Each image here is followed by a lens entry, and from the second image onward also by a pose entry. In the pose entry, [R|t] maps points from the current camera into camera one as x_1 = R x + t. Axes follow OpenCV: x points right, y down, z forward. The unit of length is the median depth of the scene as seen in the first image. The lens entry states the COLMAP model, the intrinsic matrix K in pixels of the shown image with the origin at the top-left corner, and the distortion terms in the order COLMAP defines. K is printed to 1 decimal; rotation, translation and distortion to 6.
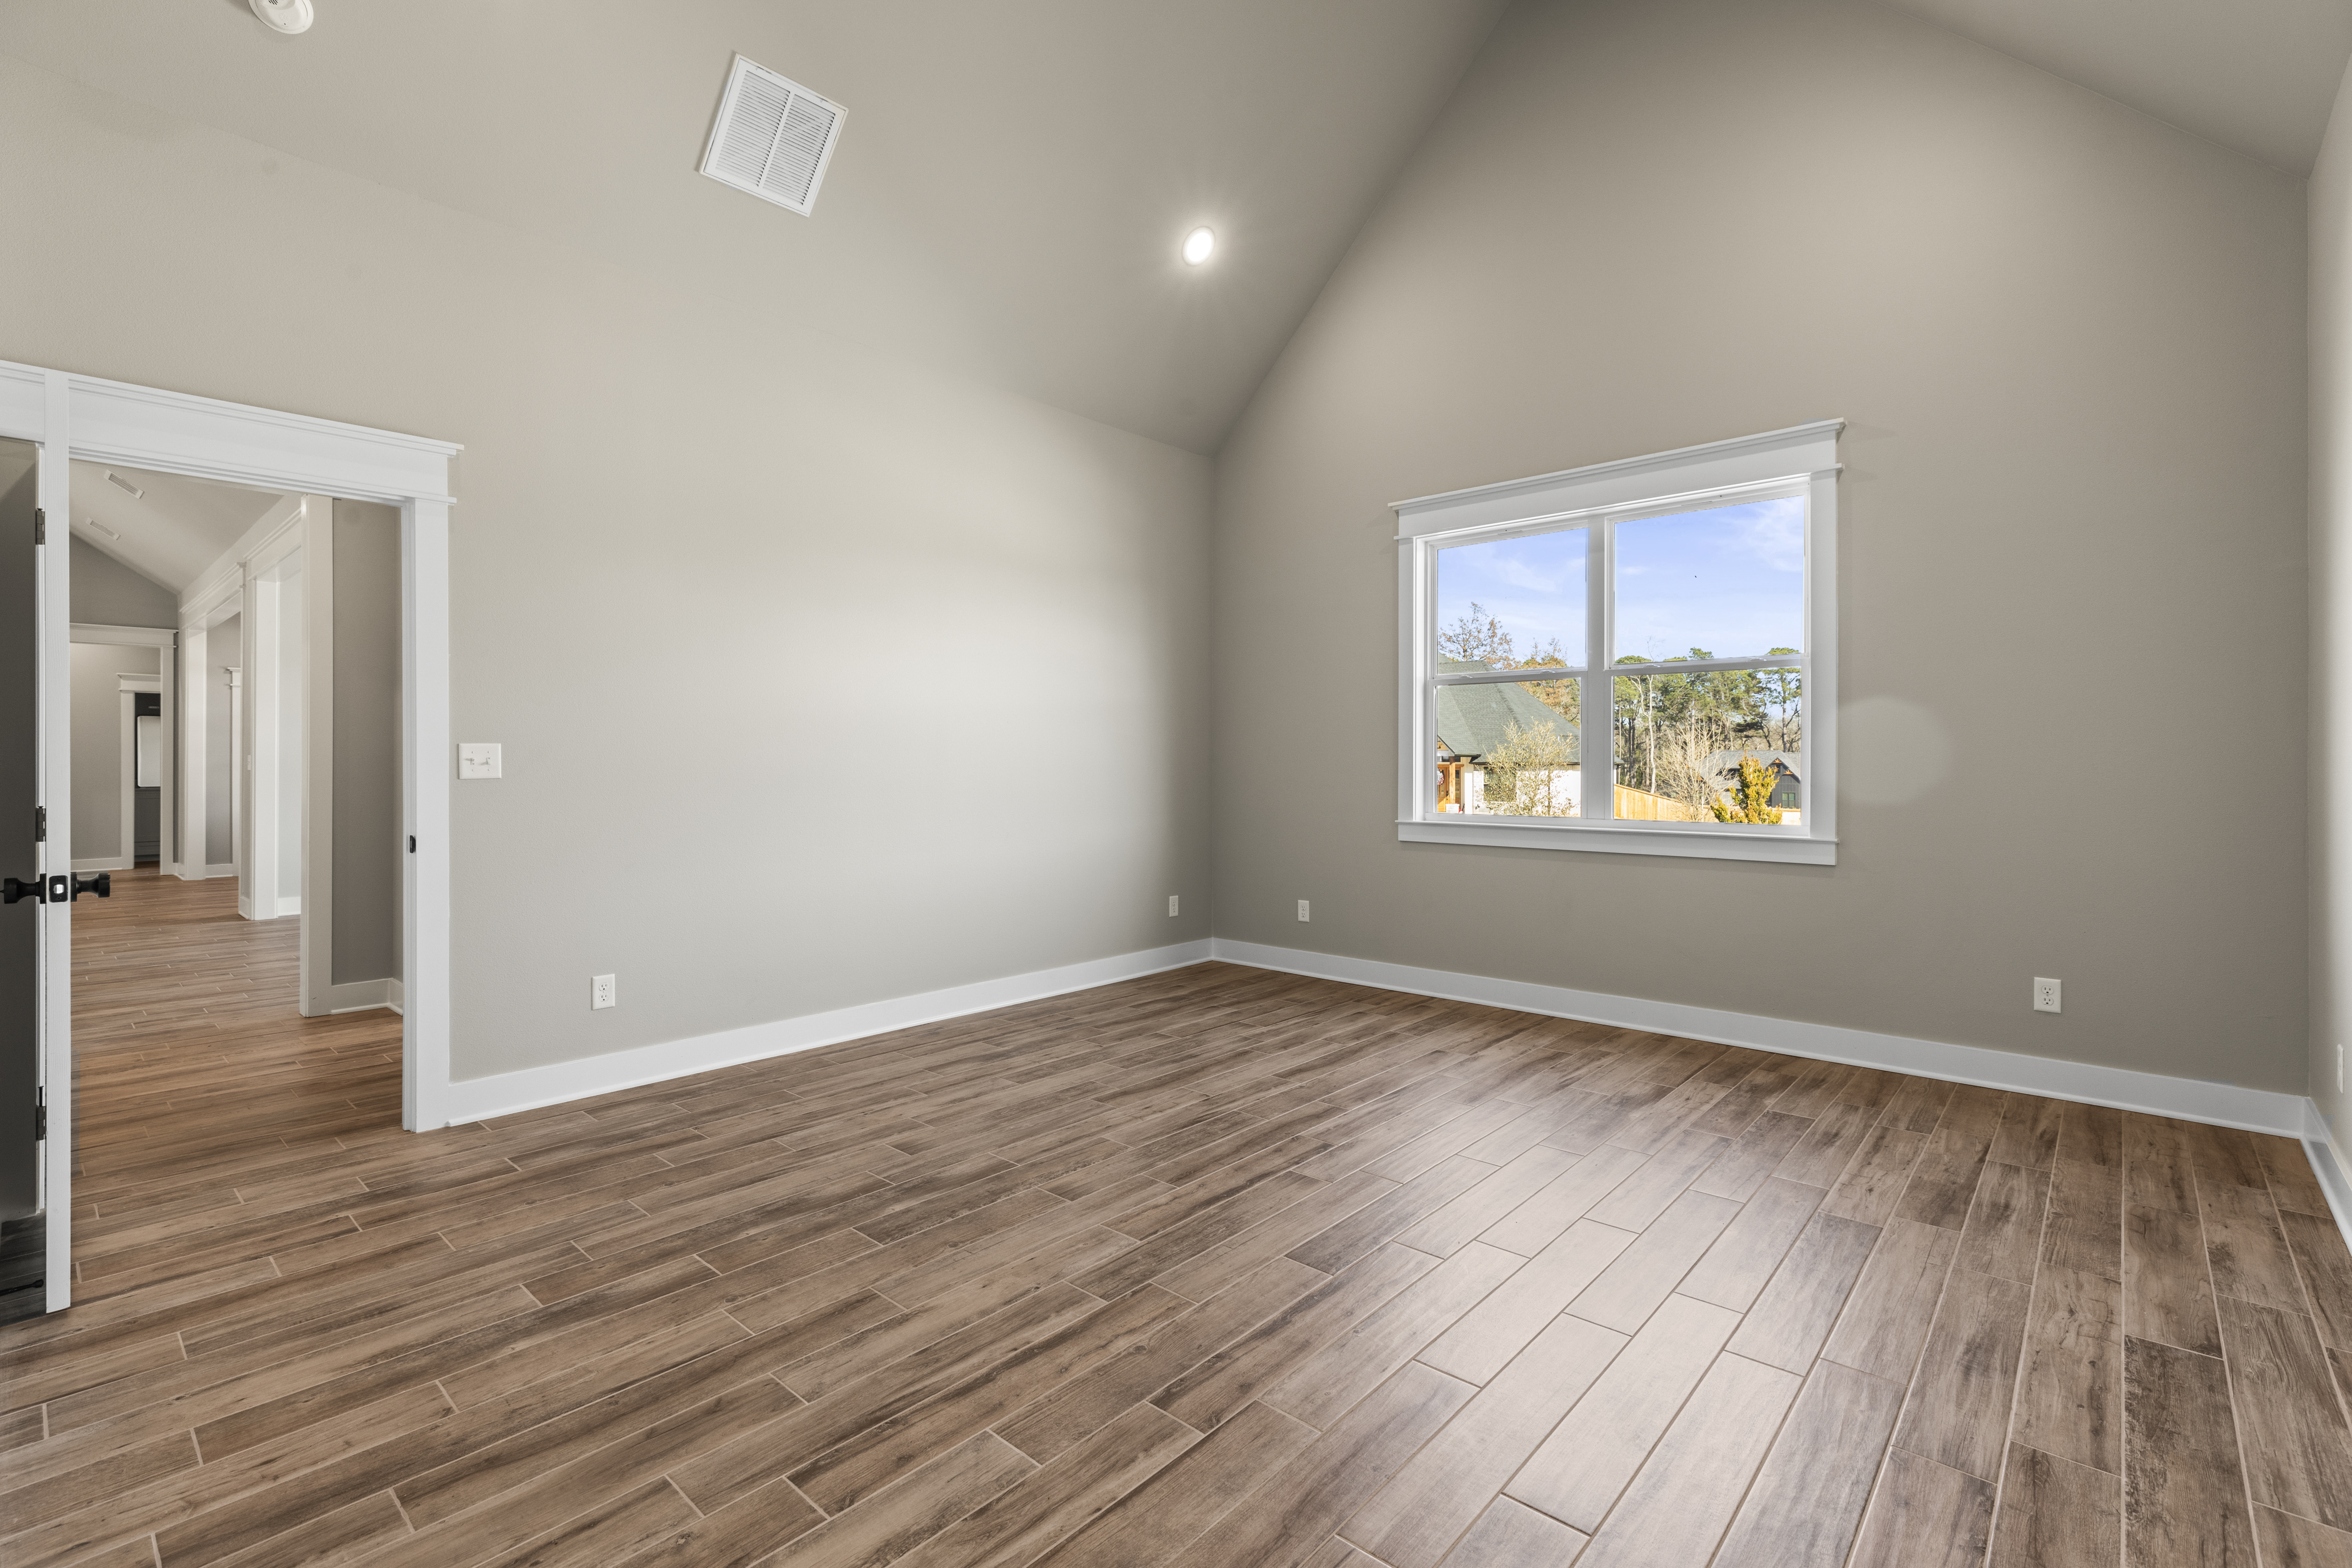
lens RADIAL K [[1049.1, 0, 1170.5], [0, 1049.1, 768.0], [0, 0, 1]] dist [0.002573, 0.000020]
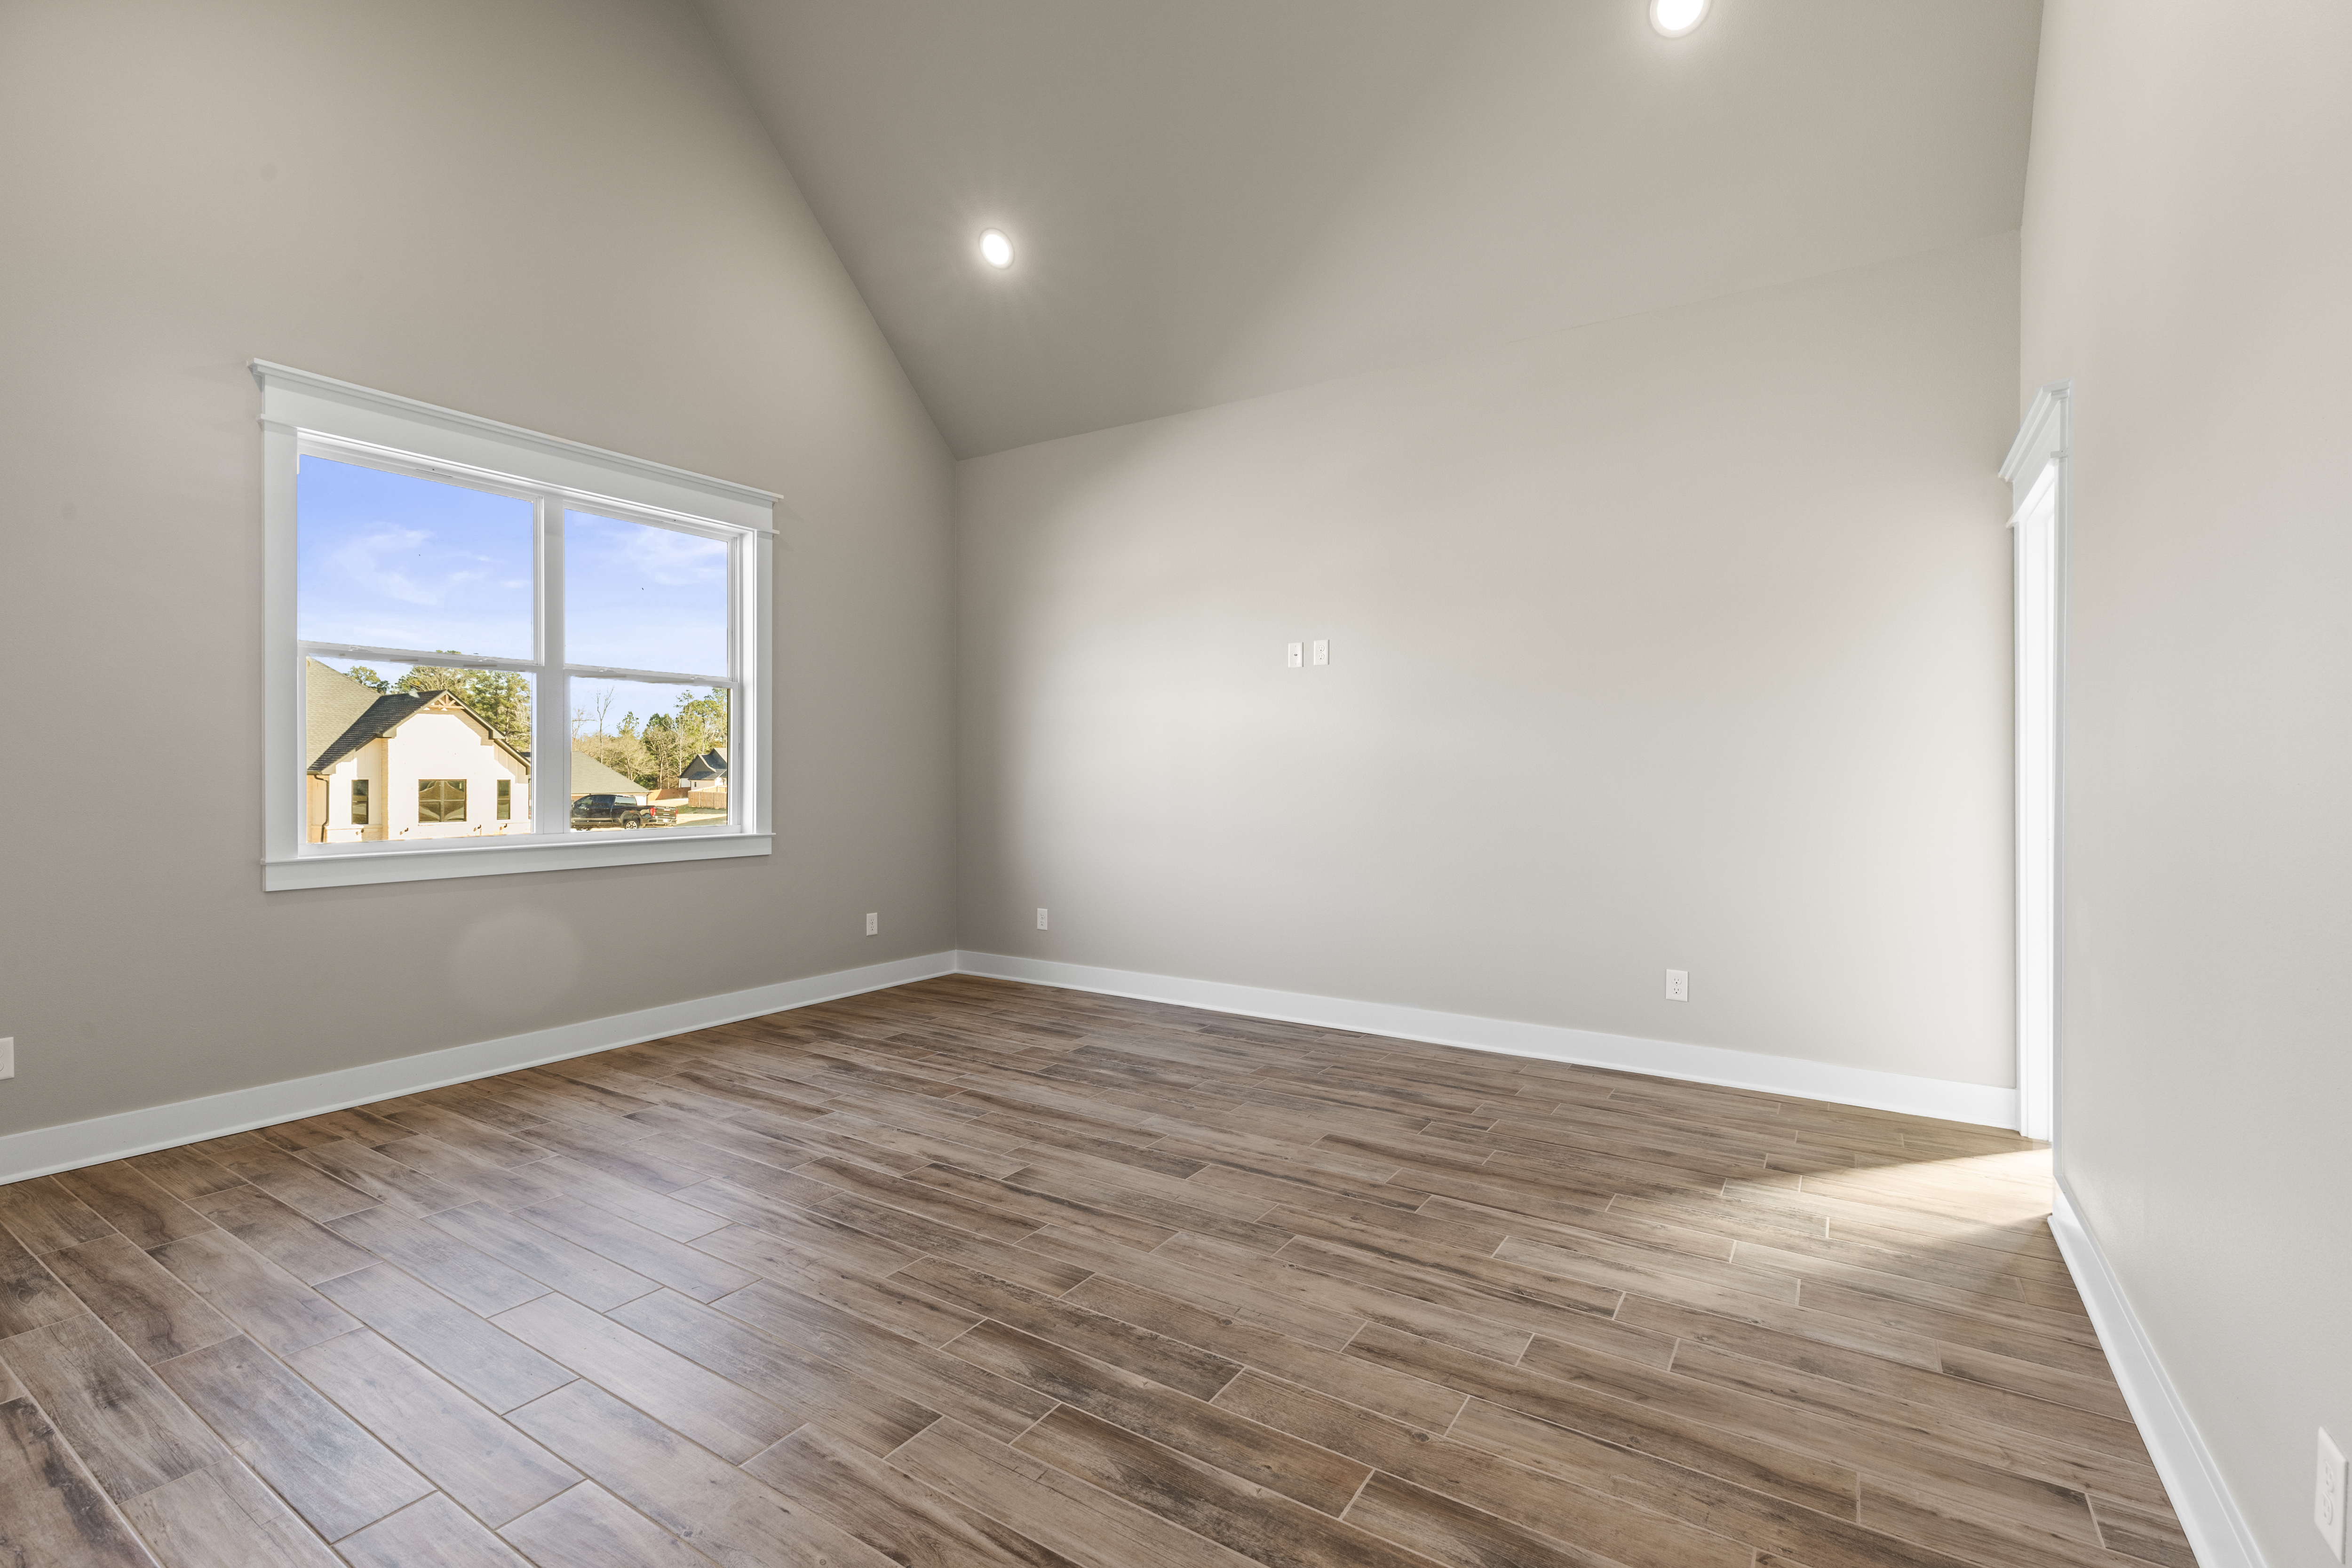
lens RADIAL K [[1049.1, 0, 1170.5], [0, 1049.1, 768.0], [0, 0, 1]] dist [0.002573, 0.000020]
pose [[-0.156762, 0.005232, 0.987623, -0.992973], [0.001919, 0.999986, -0.004993, -0.002782], [-0.987635, 0.001112, -0.156770, 1.101704]]
